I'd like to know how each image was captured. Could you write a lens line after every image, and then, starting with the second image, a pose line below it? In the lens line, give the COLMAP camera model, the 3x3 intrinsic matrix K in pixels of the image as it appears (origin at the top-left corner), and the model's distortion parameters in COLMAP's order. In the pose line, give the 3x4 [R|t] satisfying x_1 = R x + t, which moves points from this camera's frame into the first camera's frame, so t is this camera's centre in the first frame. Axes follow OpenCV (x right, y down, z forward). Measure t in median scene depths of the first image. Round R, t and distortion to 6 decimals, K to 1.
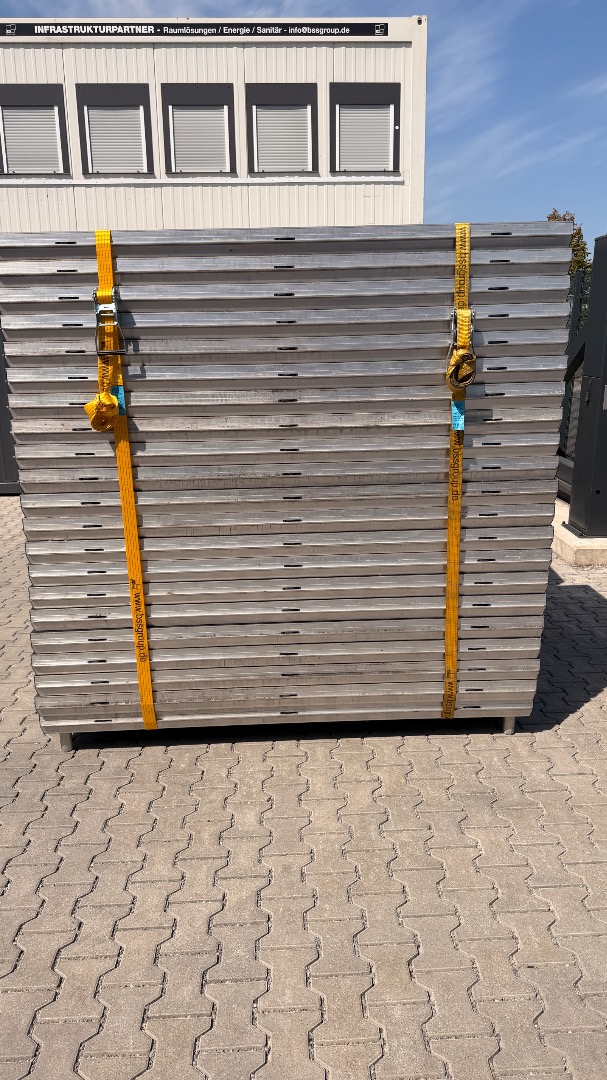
lens RADIAL K [[766.6, 0, 303.5], [0, 766.6, 540.0], [0, 0, 1]] dist [0.062771, -0.043406]
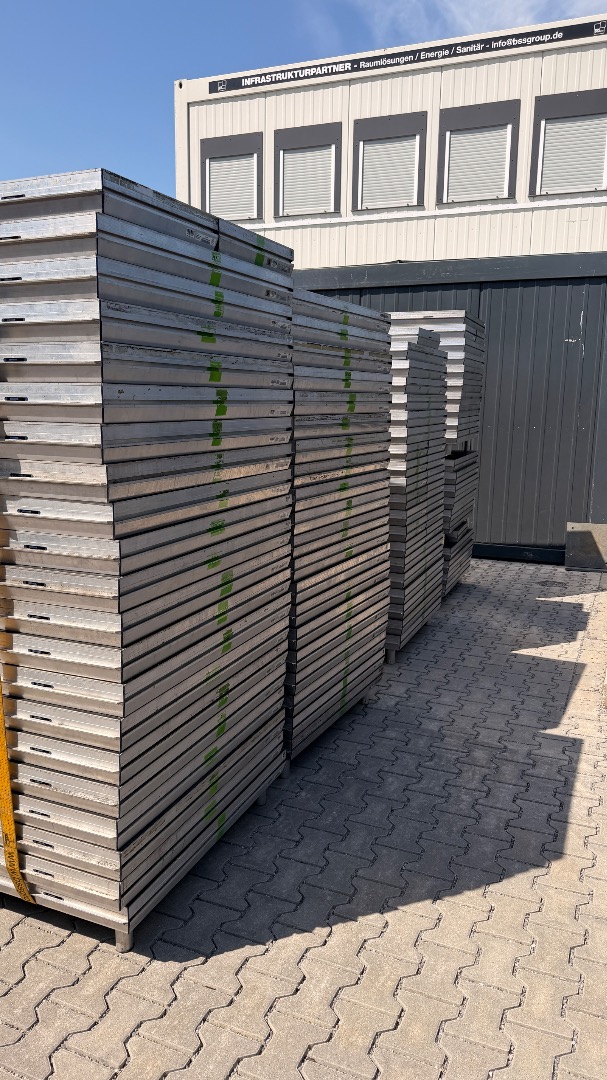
lens RADIAL K [[766.6, 0, 303.5], [0, 766.6, 540.0], [0, 0, 1]] dist [0.062771, -0.043406]
pose [[0.907010, 0.112078, -0.405920, 0.213622], [-0.137216, 0.989983, -0.033261, -0.031161], [0.398126, 0.085867, 0.913303, 0.143931]]
